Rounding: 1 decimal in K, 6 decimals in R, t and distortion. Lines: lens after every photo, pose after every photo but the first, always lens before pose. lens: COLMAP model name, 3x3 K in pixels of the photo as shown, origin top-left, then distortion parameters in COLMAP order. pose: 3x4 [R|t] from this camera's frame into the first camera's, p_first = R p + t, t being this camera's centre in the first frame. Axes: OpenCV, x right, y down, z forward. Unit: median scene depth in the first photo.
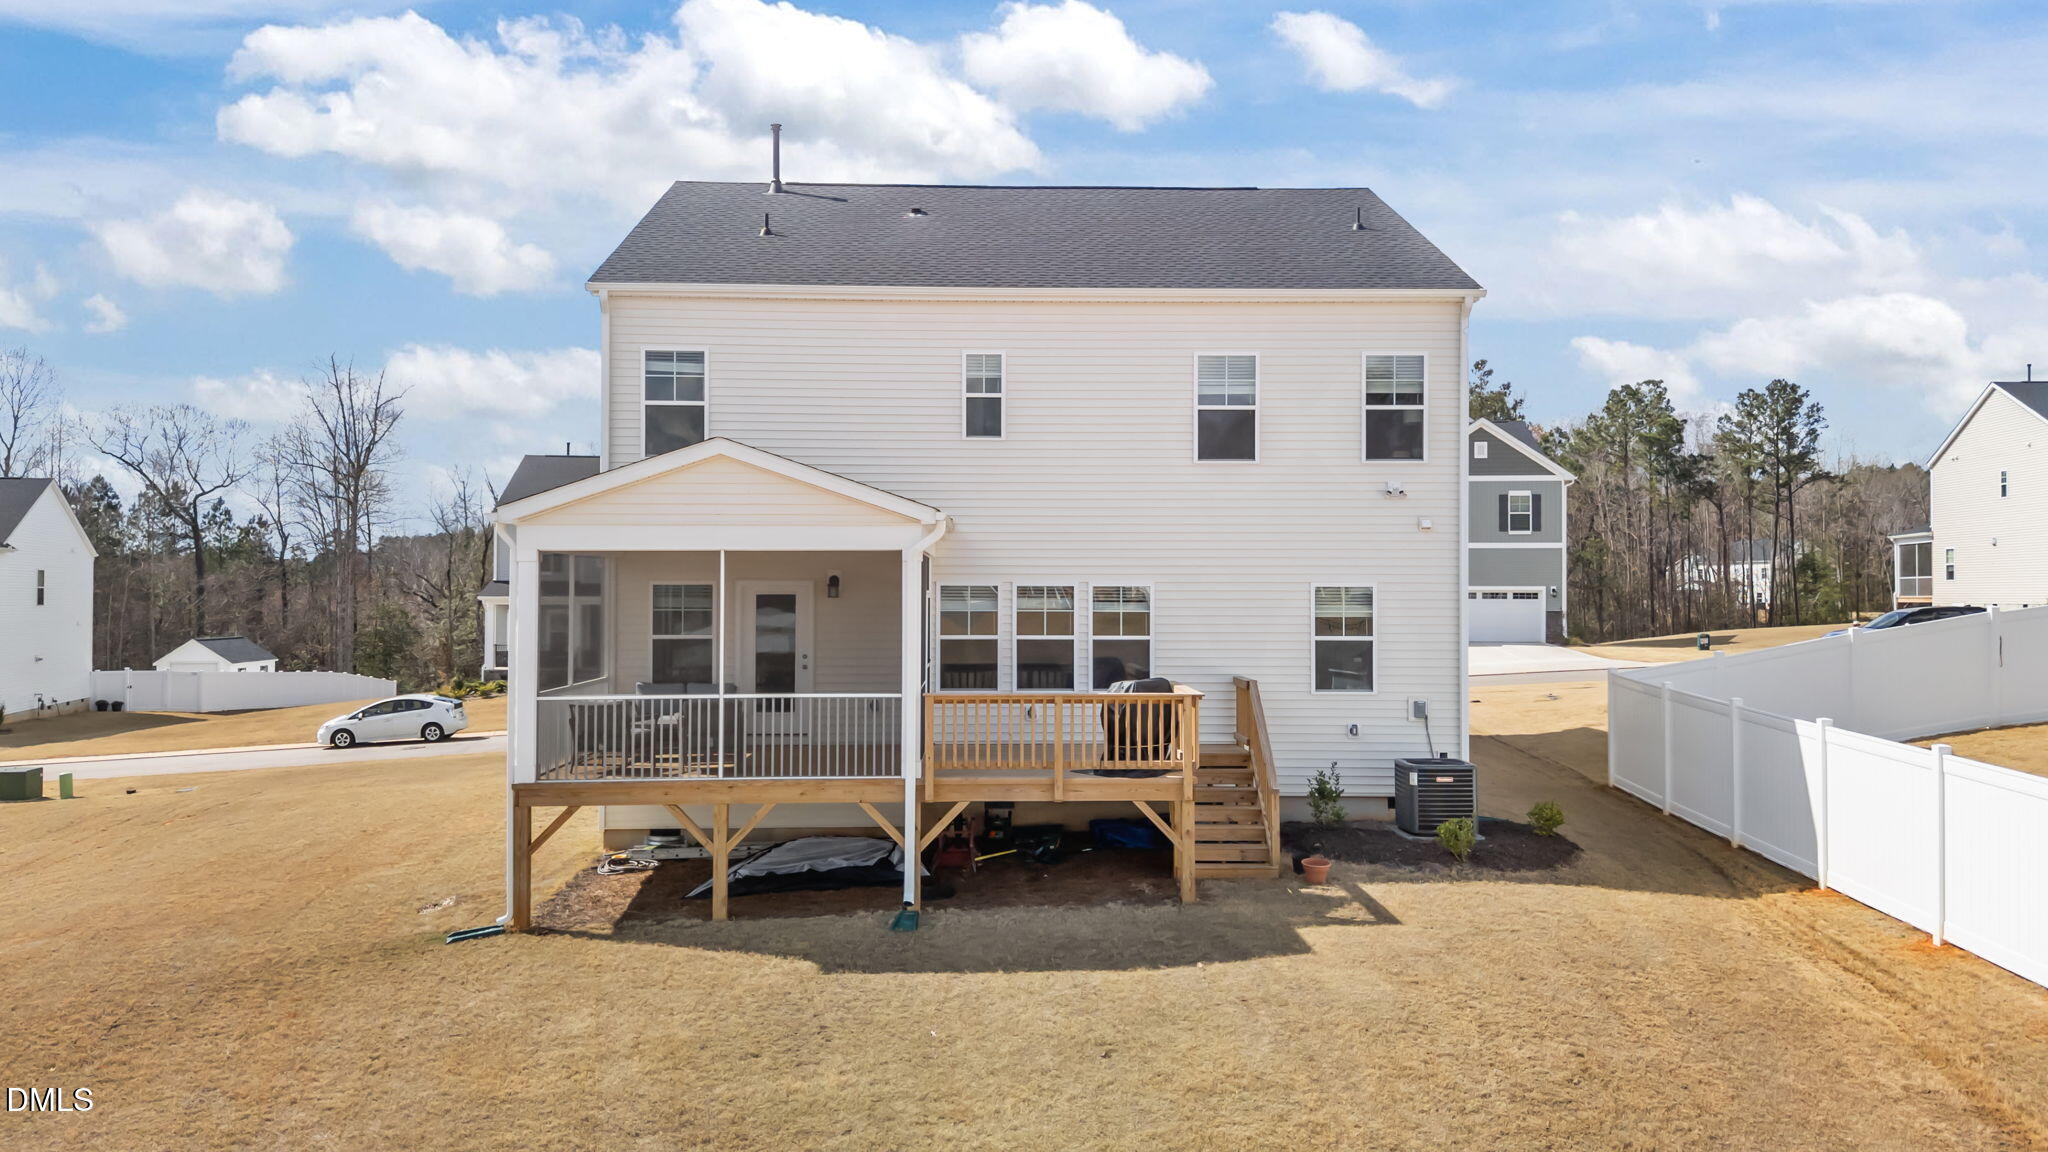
lens RADIAL K [[1502.2, 0, 1018.7], [0, 1502.2, 589.3], [0, 0, 1]] dist [0.048089, -0.041030]
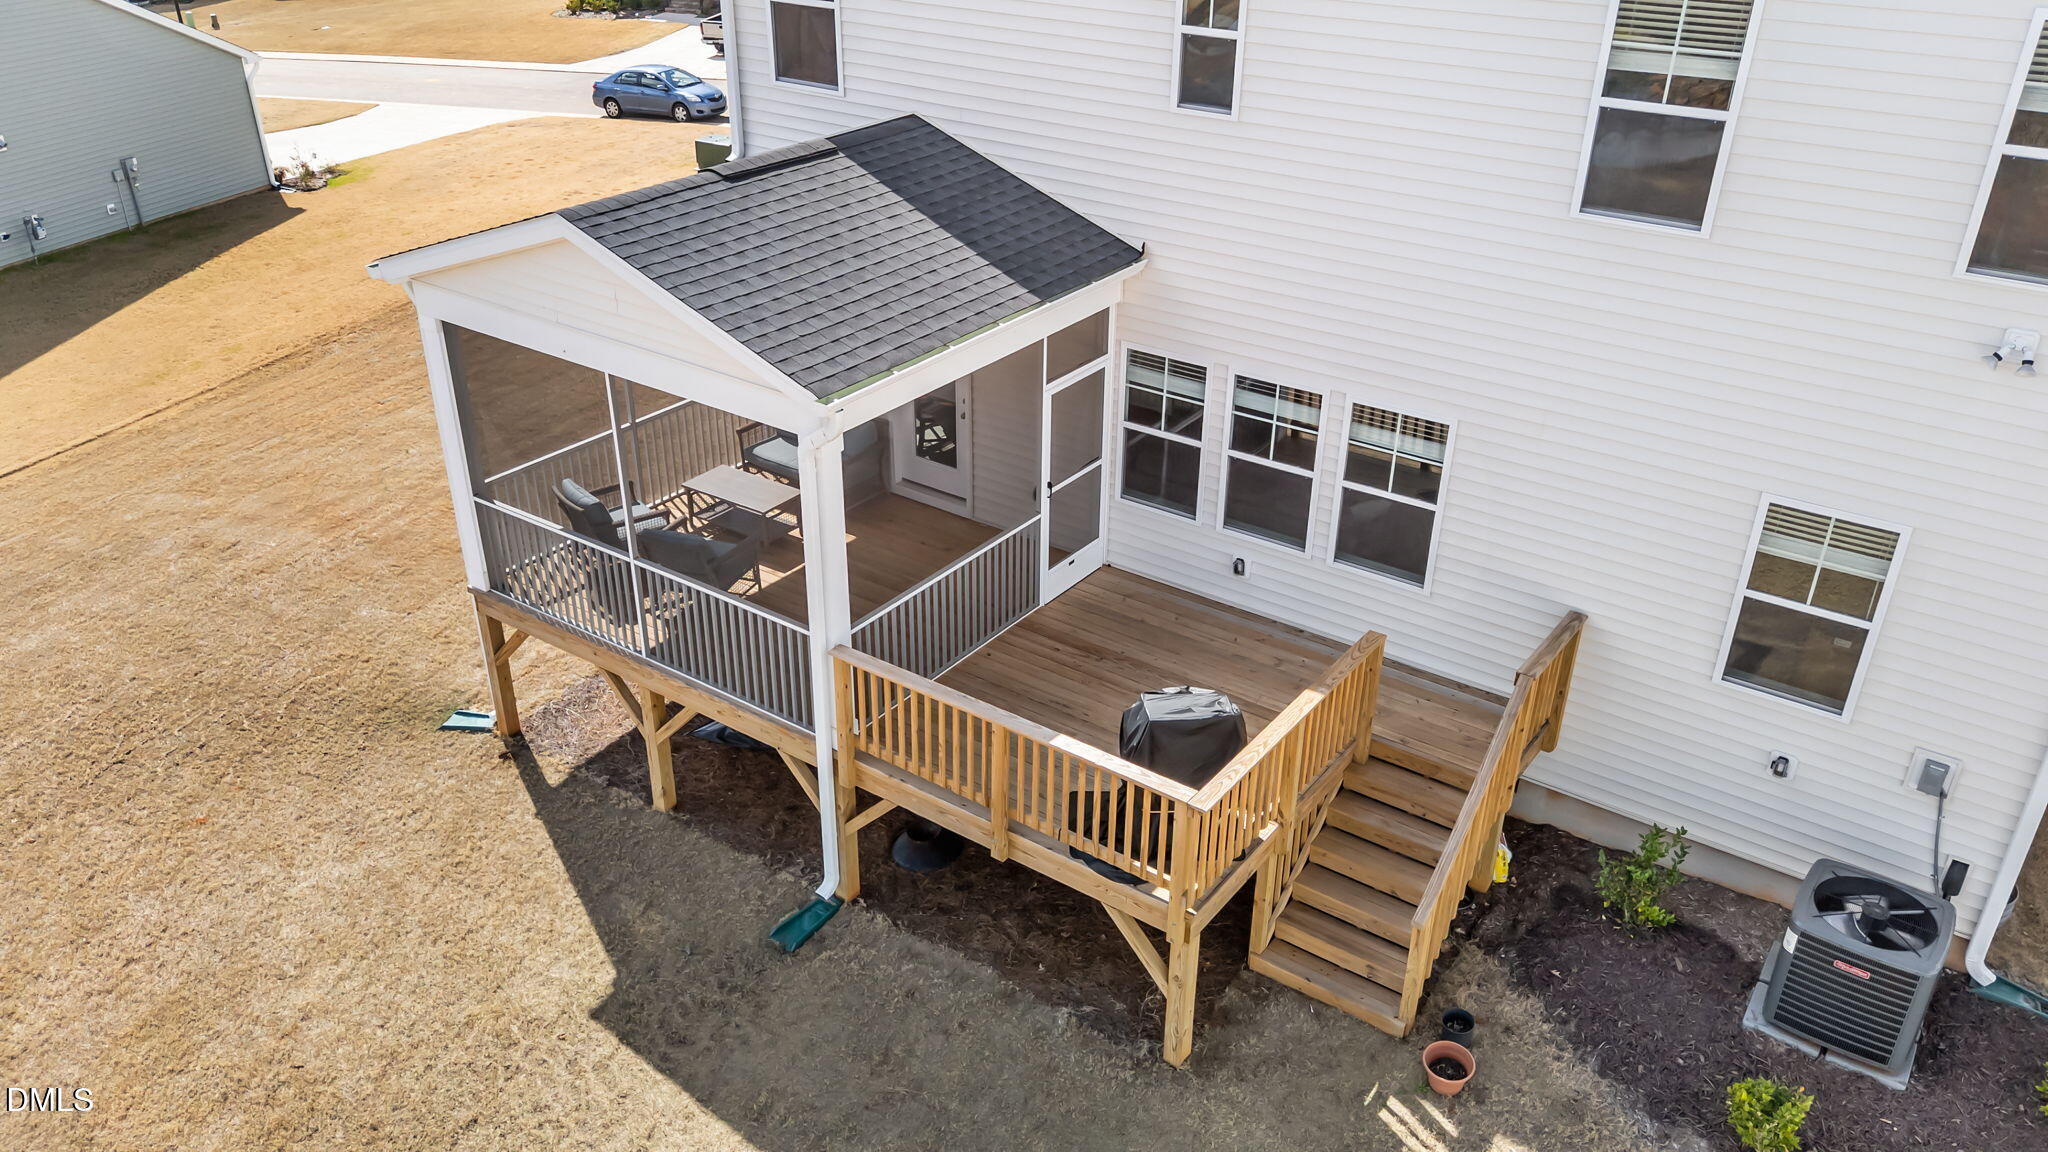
lens RADIAL K [[1502.2, 0, 1024.3], [0, 1502.2, 575.1], [0, 0, 1]] dist [0.048089, -0.041030]
pose [[0.794228, 0.294091, -0.531706, 0.274778], [-0.000330, 0.875274, 0.483628, -0.221840], [0.607619, -0.383936, 0.695264, 0.494090]]
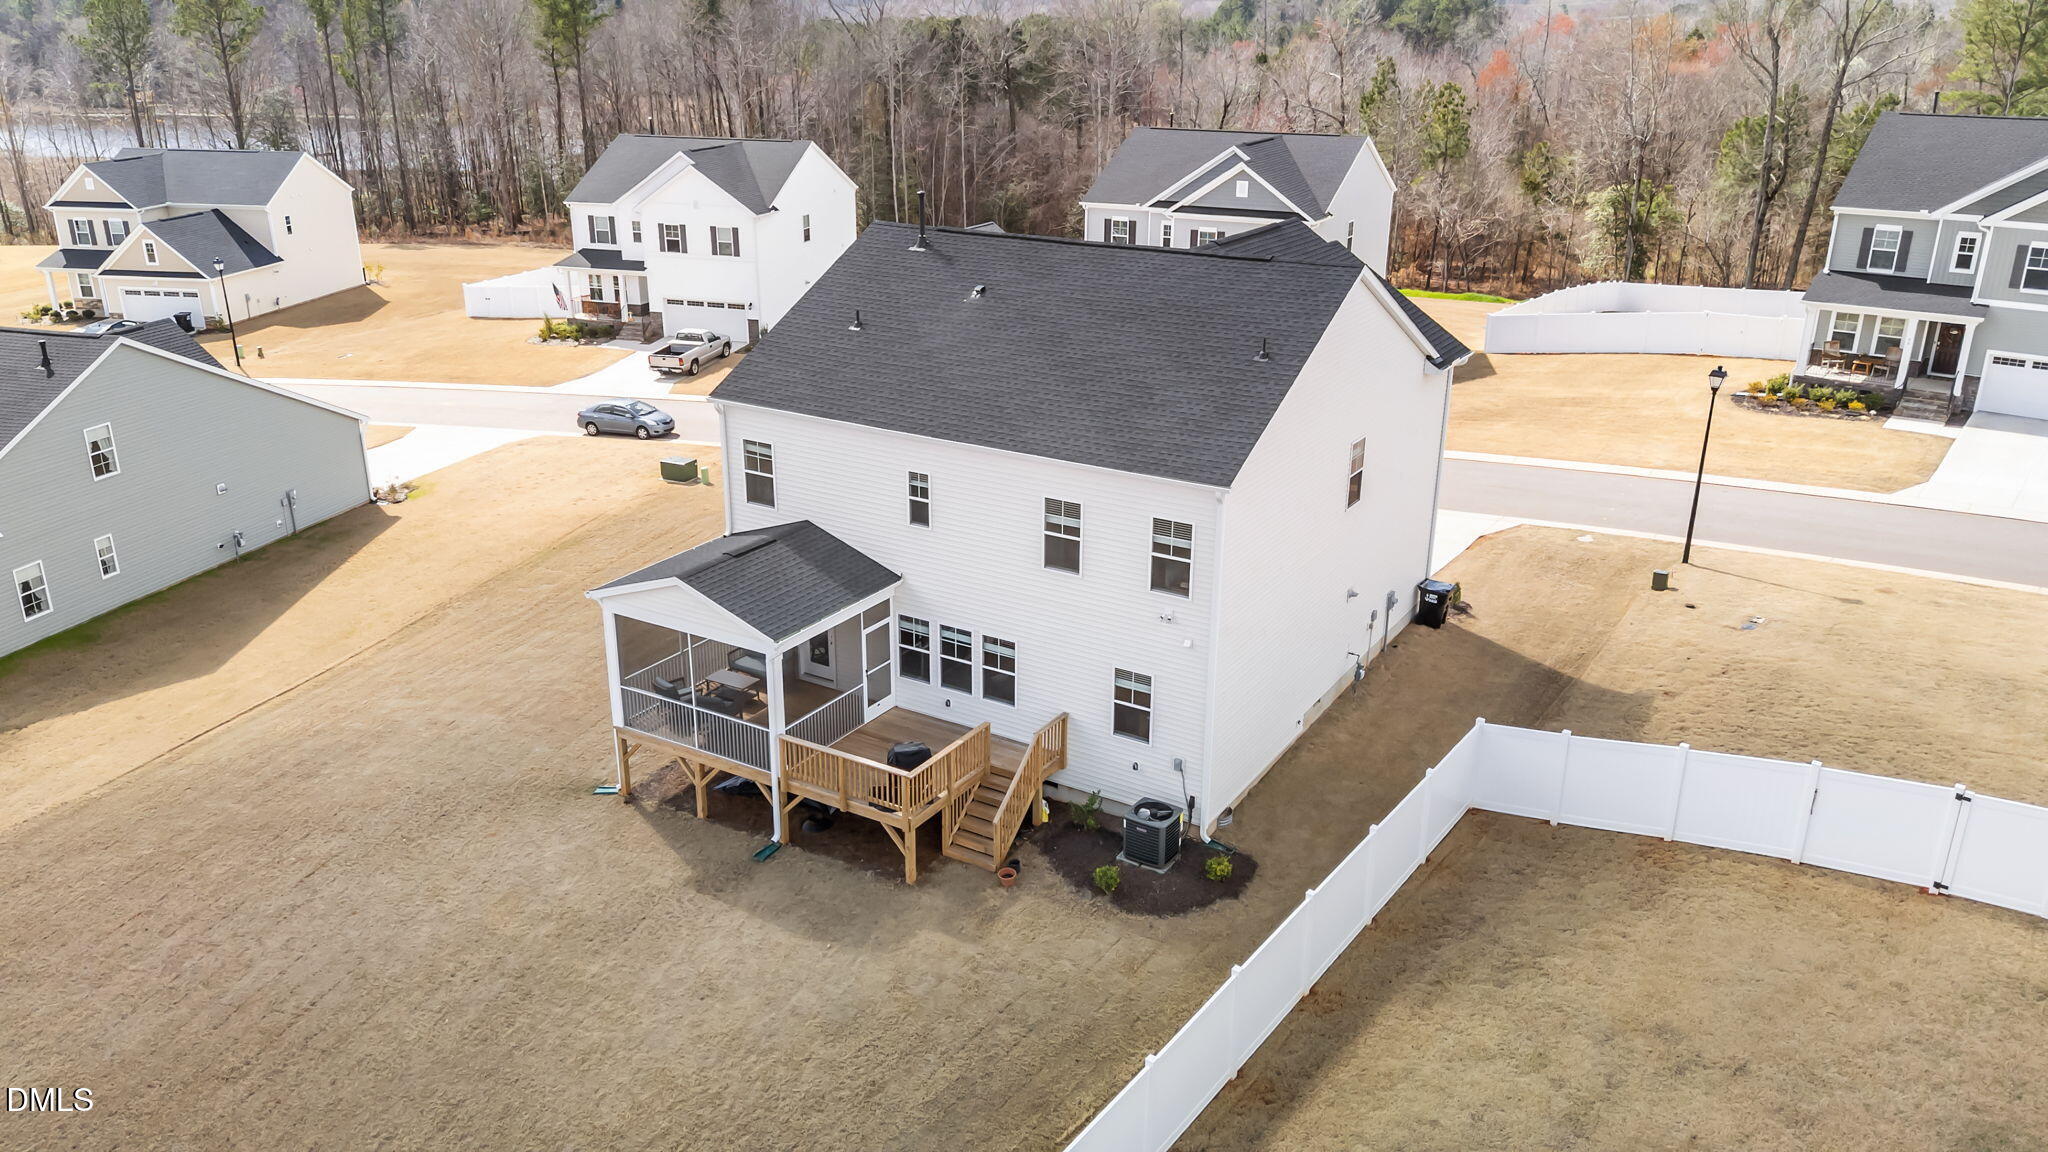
lens RADIAL K [[1502.2, 0, 1023.3], [0, 1502.2, 558.2], [0, 0, 1]] dist [0.048089, -0.041030]
pose [[0.836143, 0.187931, -0.515313, 0.827789], [0.001767, 0.938546, 0.345149, -0.579458], [0.548509, -0.289505, 0.784426, -0.114403]]
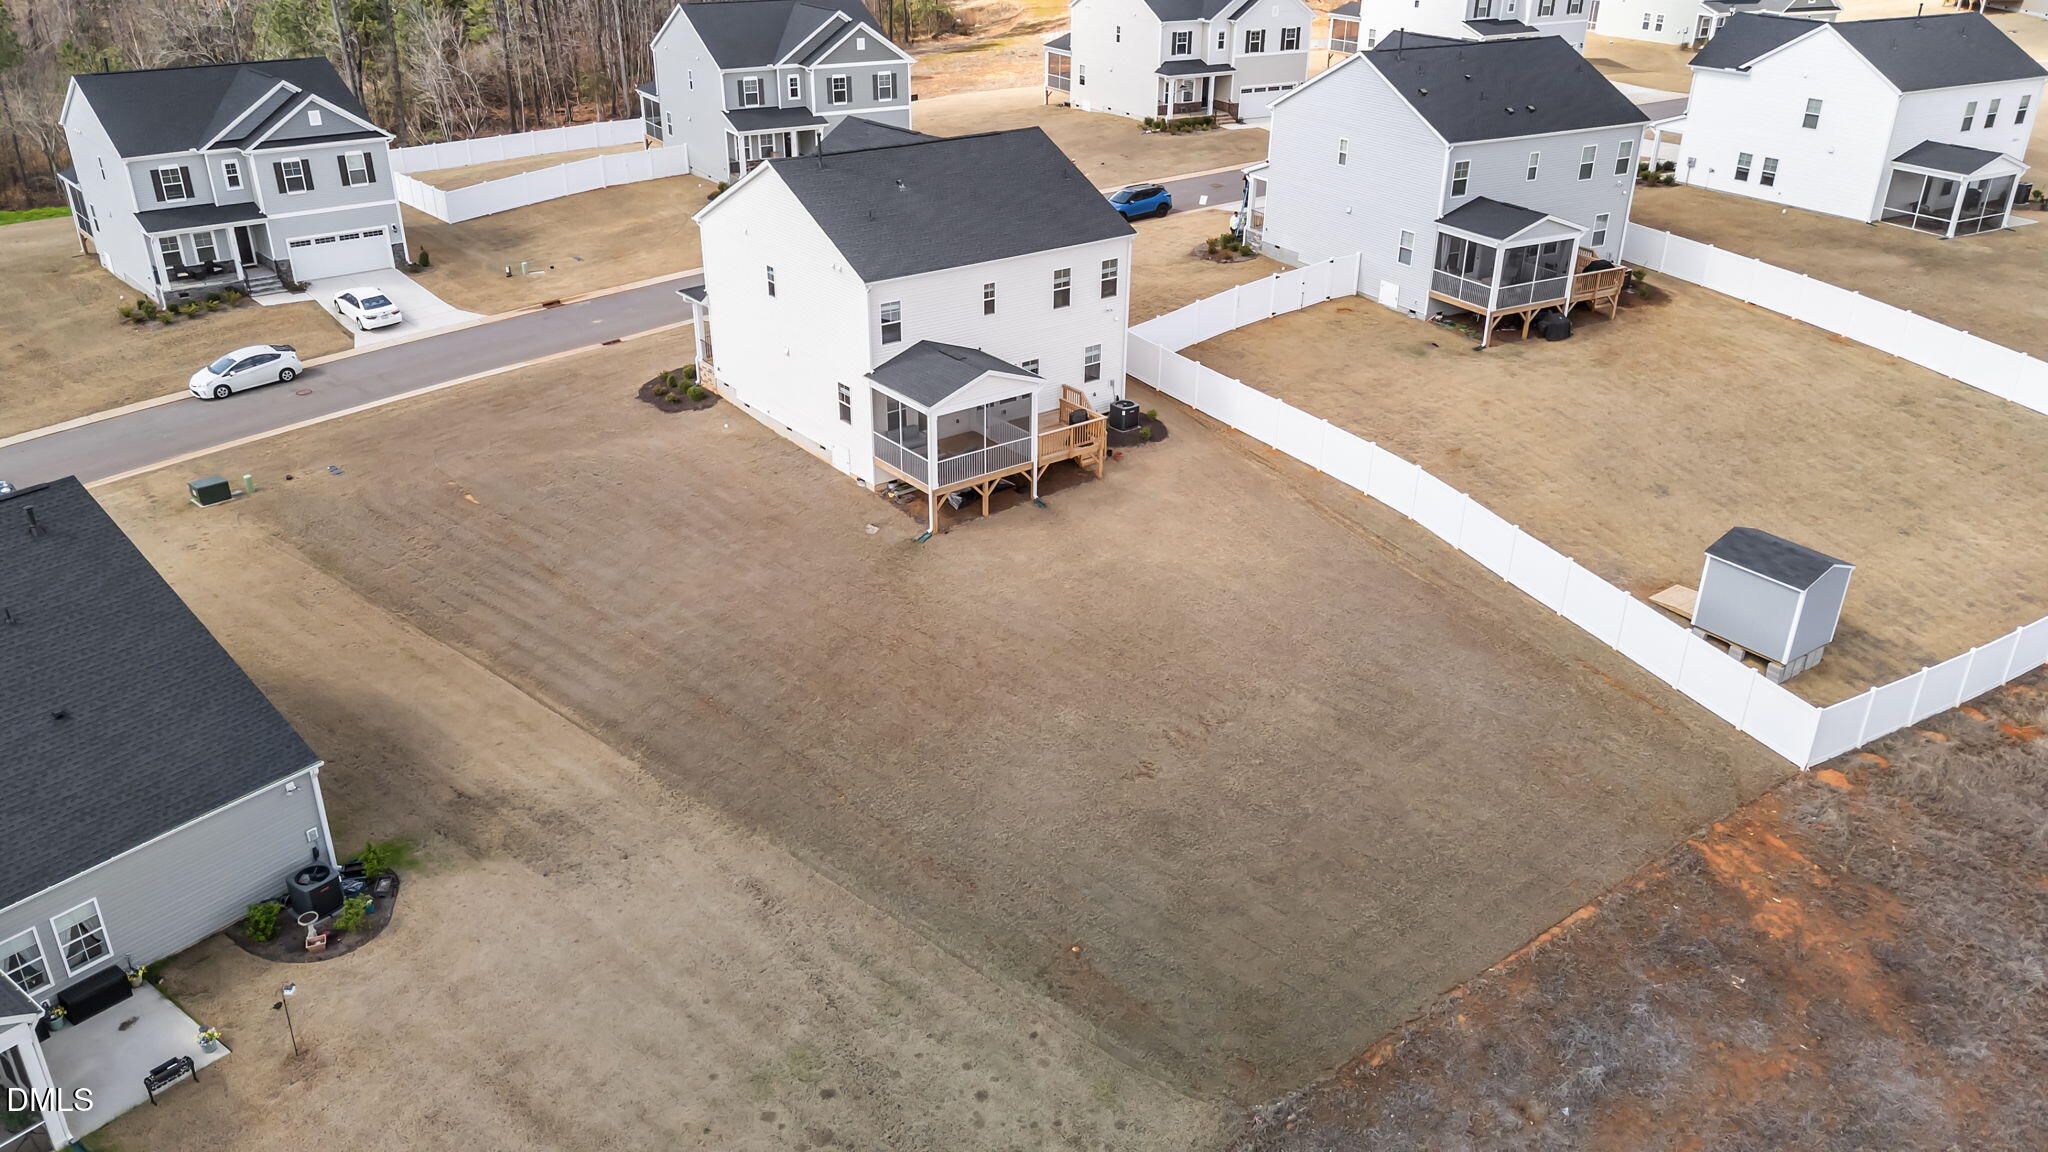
lens RADIAL K [[1502.2, 0, 1018.3], [0, 1502.2, 576.7], [0, 0, 1]] dist [0.048089, -0.041030]
pose [[0.806518, -0.255280, 0.533255, -1.489498], [-0.010689, 0.895529, 0.444875, -0.854240], [-0.591113, -0.364500, 0.719531, -1.075897]]
